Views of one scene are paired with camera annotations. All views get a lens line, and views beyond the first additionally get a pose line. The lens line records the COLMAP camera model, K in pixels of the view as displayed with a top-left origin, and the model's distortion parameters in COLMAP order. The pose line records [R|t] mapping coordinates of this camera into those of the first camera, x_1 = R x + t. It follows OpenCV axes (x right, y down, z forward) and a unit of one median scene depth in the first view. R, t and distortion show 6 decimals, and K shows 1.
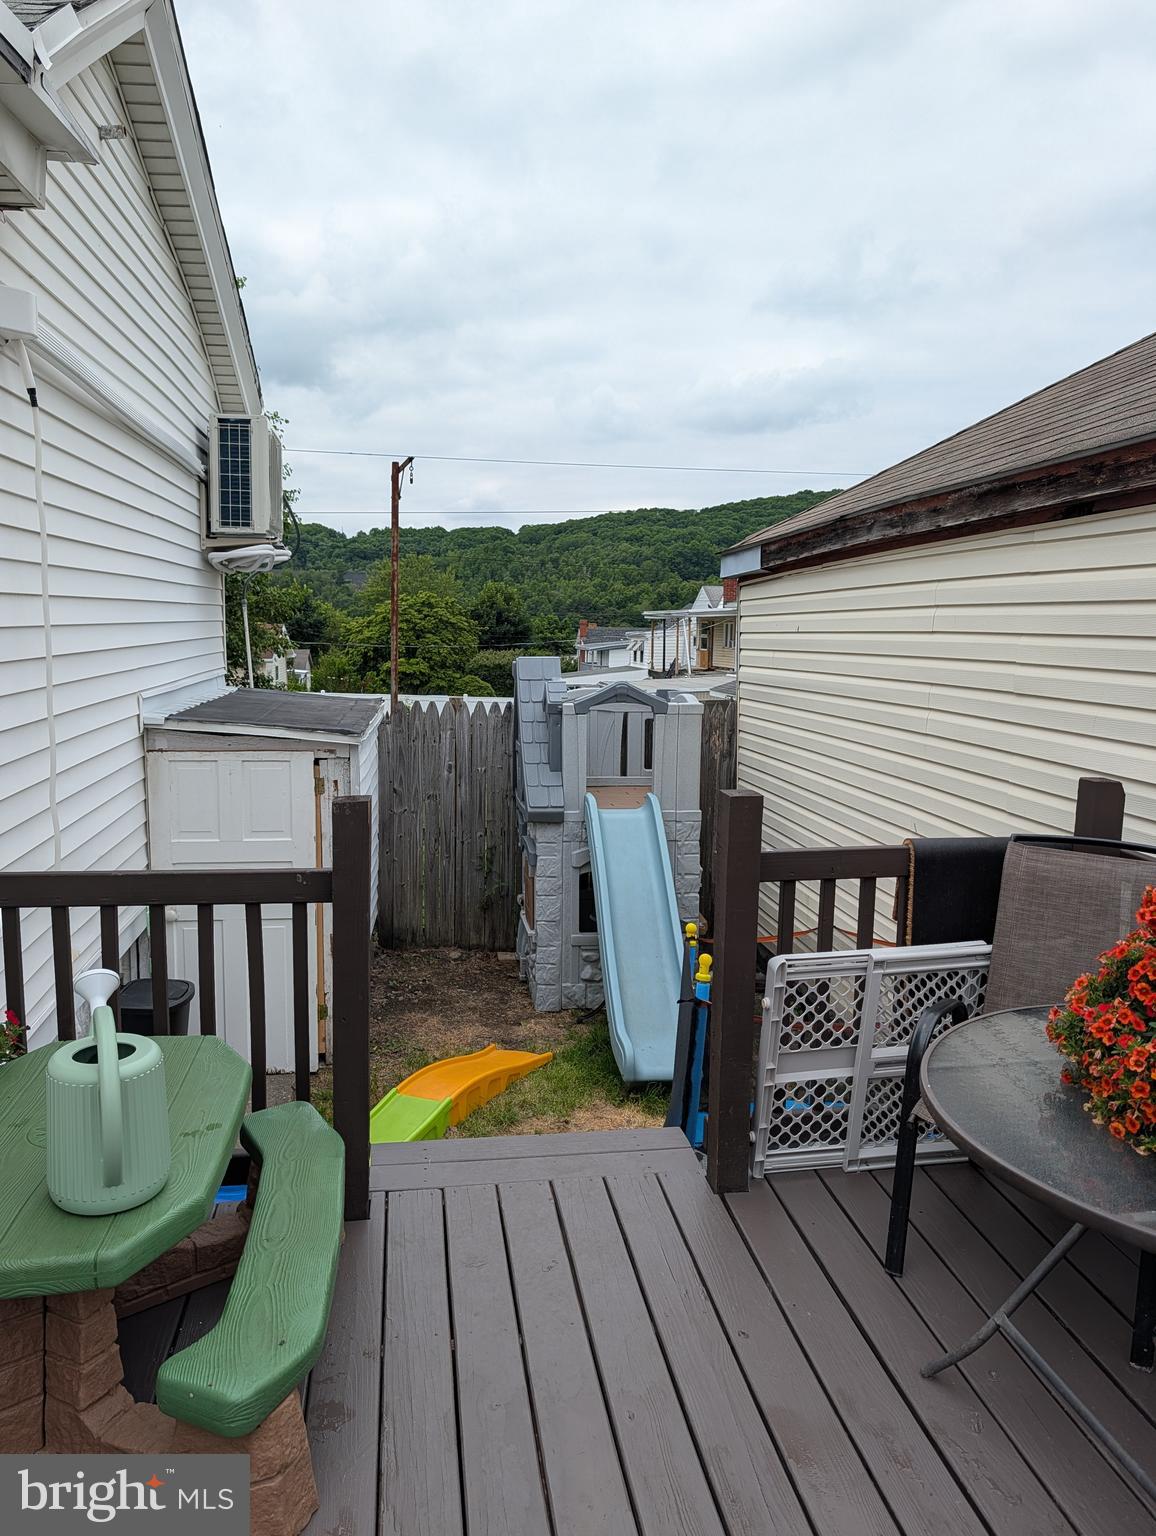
lens RADIAL K [[1115.2, 0, 574.6], [0, 1115.2, 772.4], [0, 0, 1]] dist [0.025019, -0.003208]
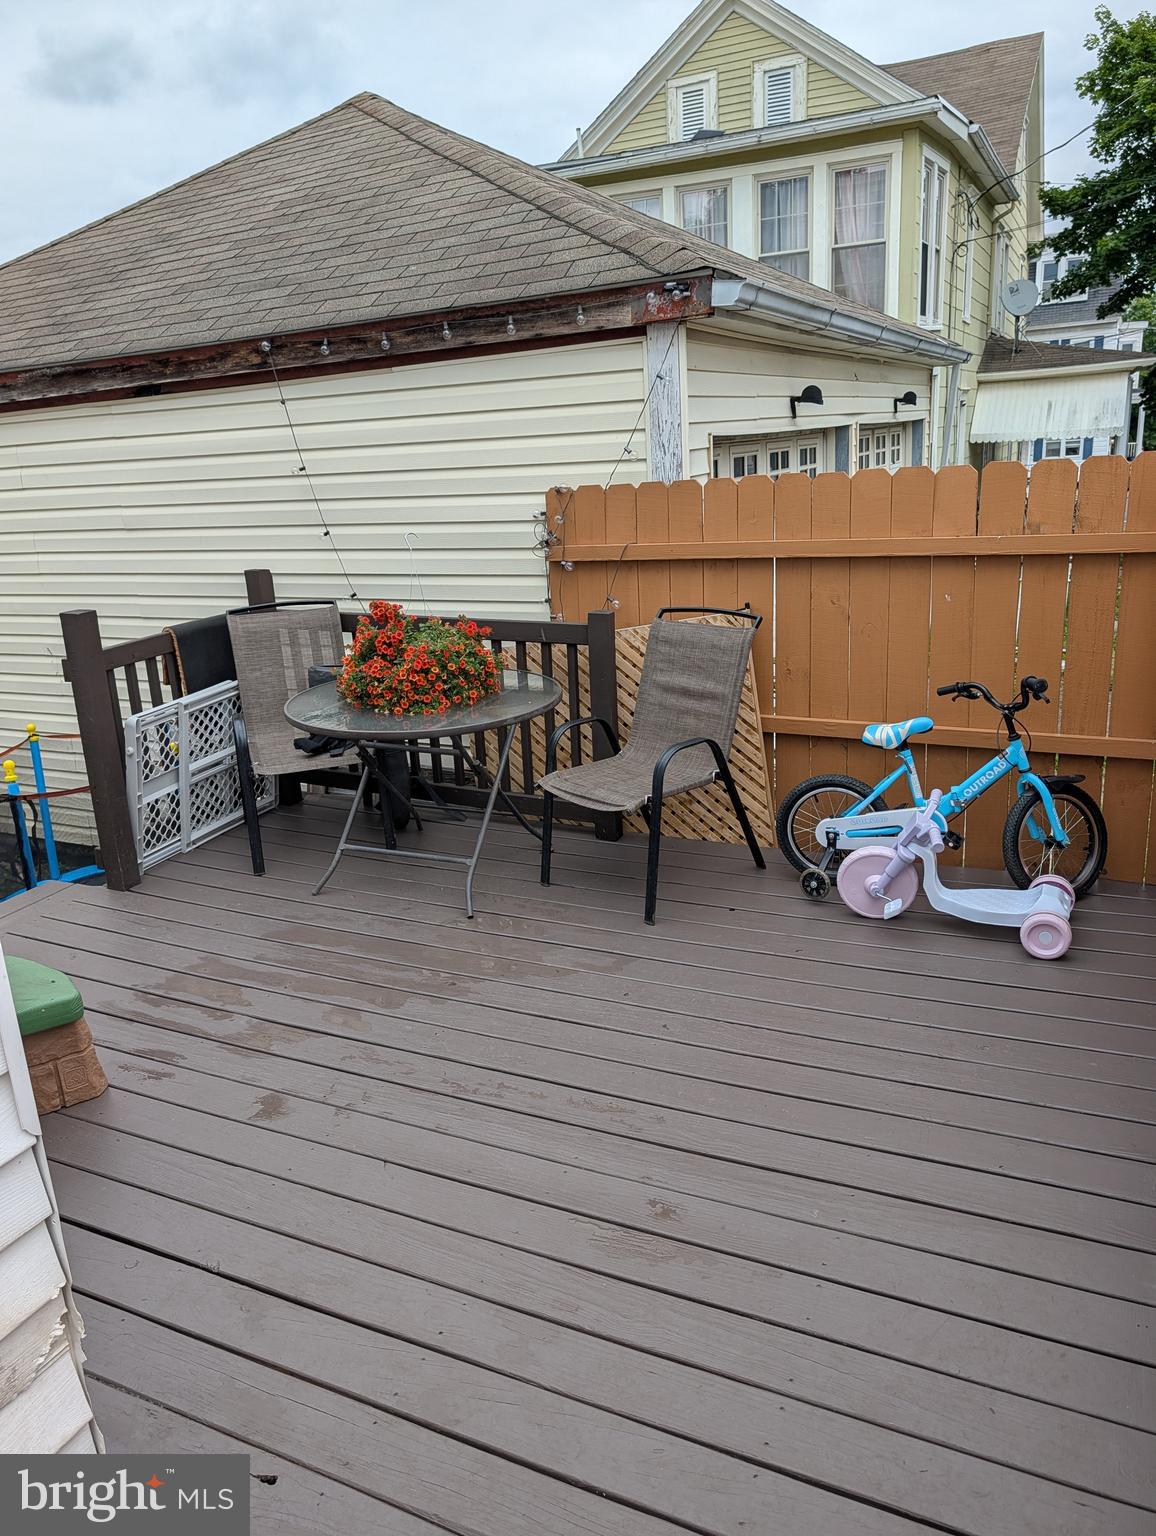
lens RADIAL K [[1115.2, 0, 574.6], [0, 1115.2, 772.4], [0, 0, 1]] dist [0.025019, -0.003208]
pose [[0.550131, -0.280058, 0.786717, -0.630727], [0.176429, 0.959801, 0.218301, 0.015705], [-0.816228, 0.018706, 0.577427, -0.304245]]
